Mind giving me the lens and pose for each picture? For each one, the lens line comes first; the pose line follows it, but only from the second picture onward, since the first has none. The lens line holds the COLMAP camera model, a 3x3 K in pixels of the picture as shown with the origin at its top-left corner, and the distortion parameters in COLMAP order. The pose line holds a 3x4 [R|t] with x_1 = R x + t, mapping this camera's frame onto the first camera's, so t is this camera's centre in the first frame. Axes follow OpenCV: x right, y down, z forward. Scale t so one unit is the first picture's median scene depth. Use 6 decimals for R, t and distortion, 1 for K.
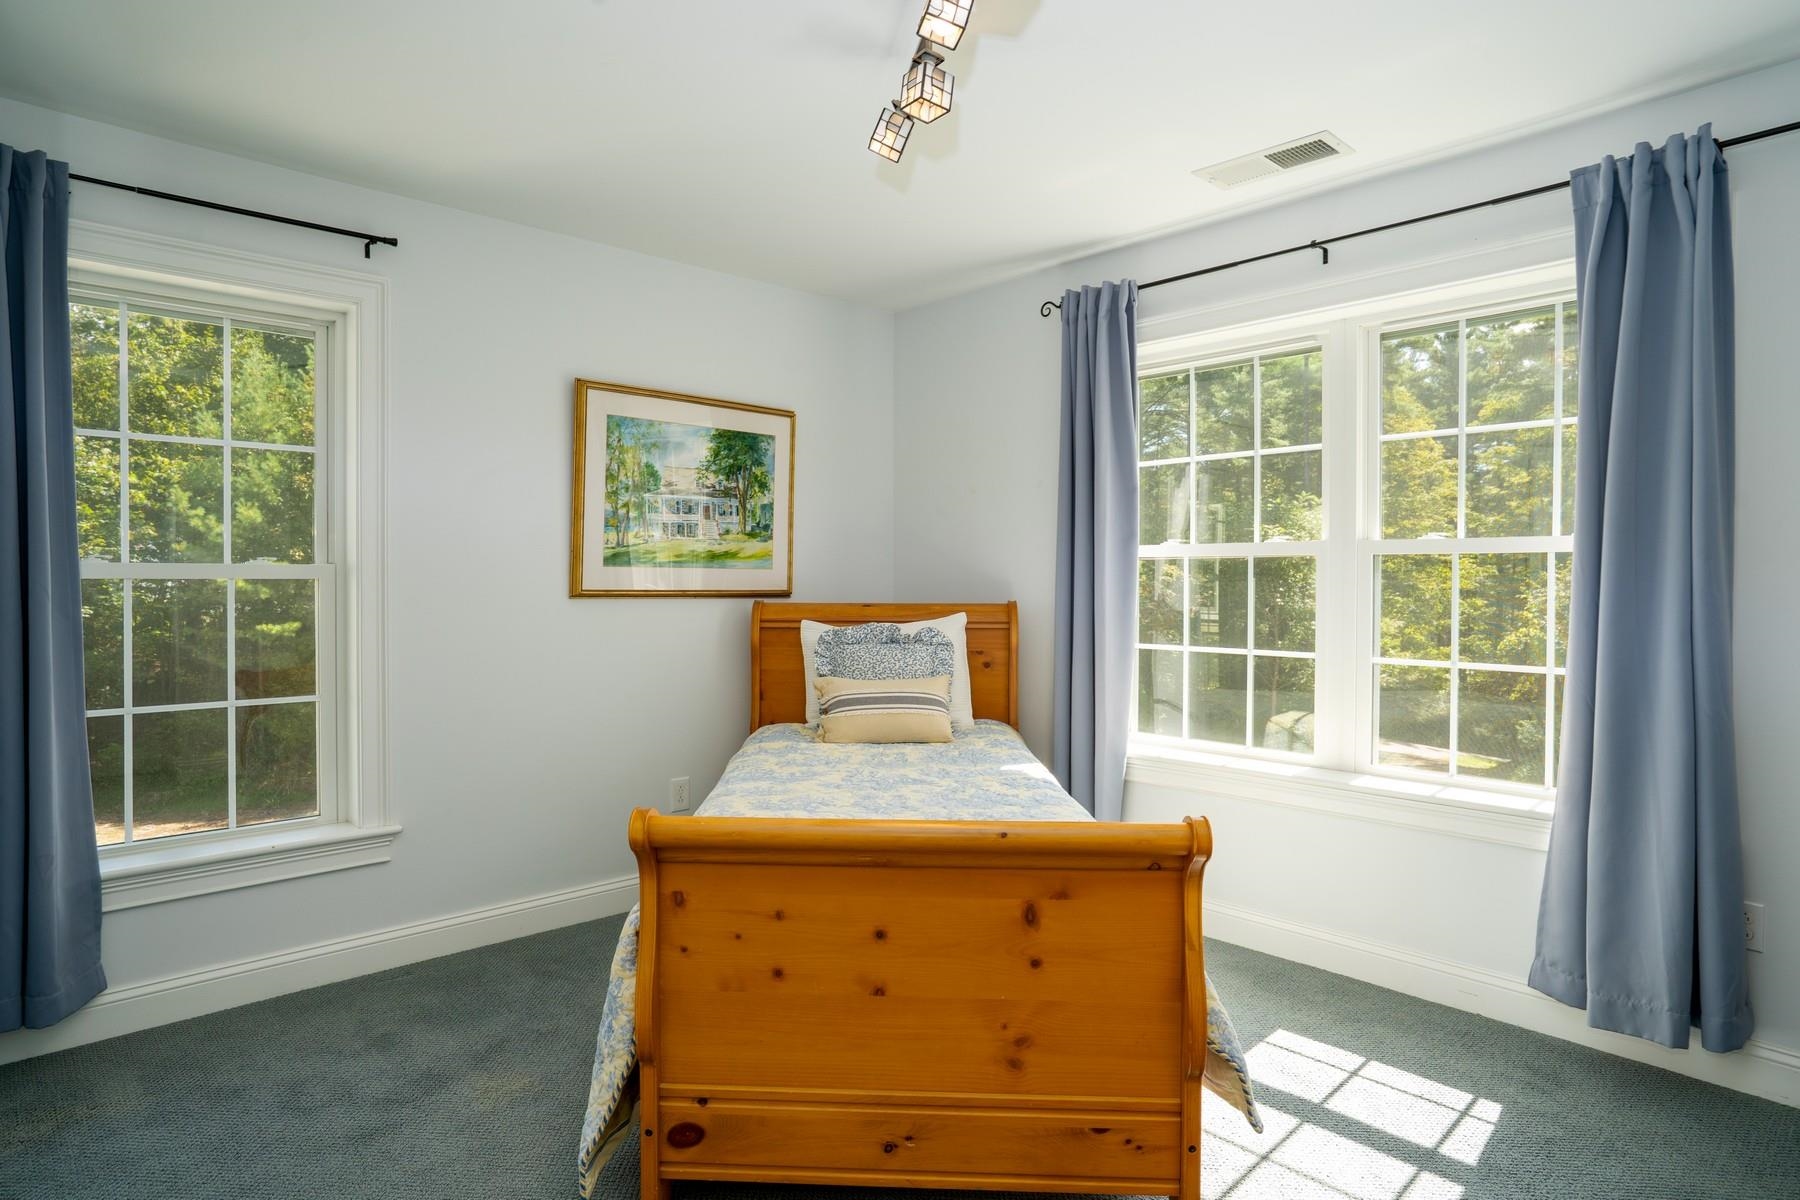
lens RADIAL K [[981.7, 0, 905.1], [0, 981.7, 594.4], [0, 0, 1]] dist [0.002258, 0.000388]
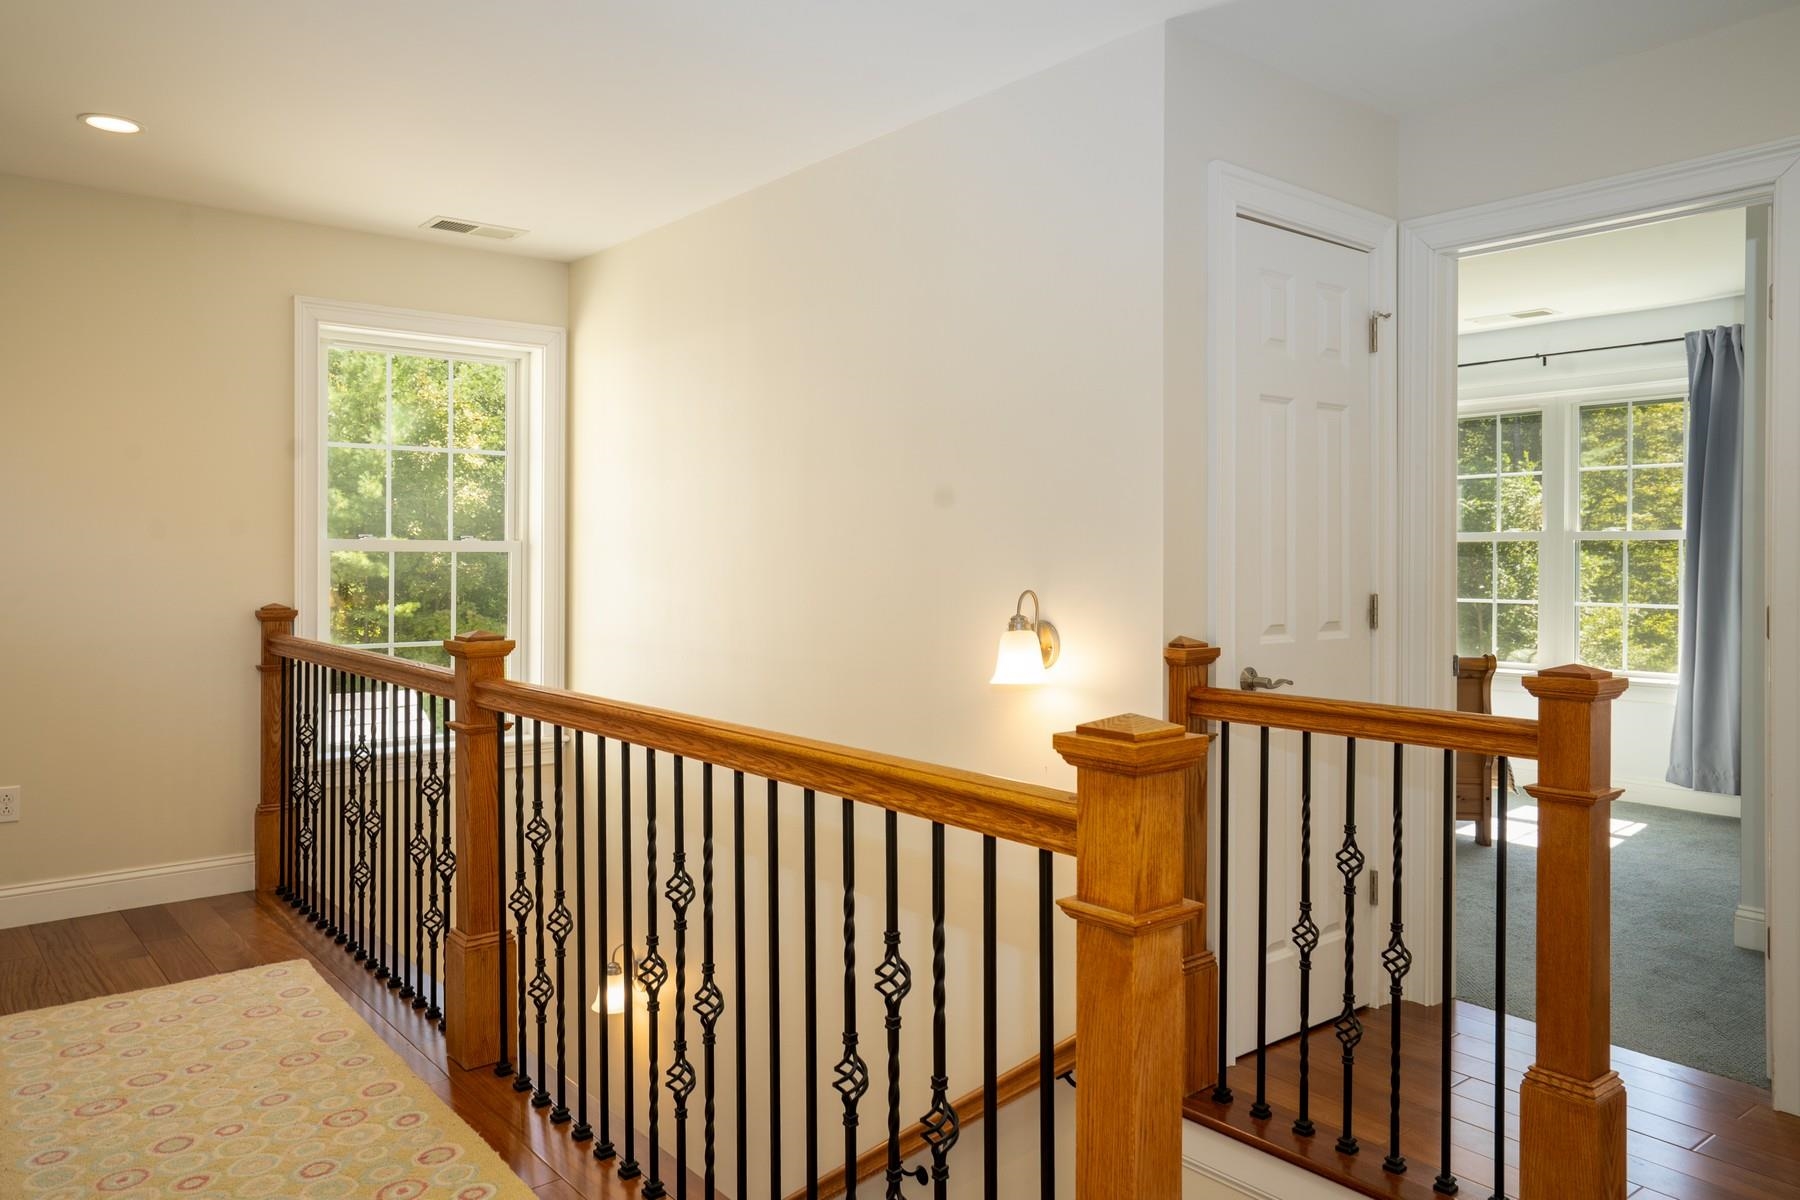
lens RADIAL K [[1245.4, 0, 852.7], [0, 1245.4, 563.9], [0, 0, 1]] dist [0.000648, -0.000224]
pose [[0.995010, 0.001592, -0.099759, -0.603274], [-0.002740, 0.999932, -0.011377, 0.032325], [0.099734, 0.011594, 0.994947, -1.386892]]
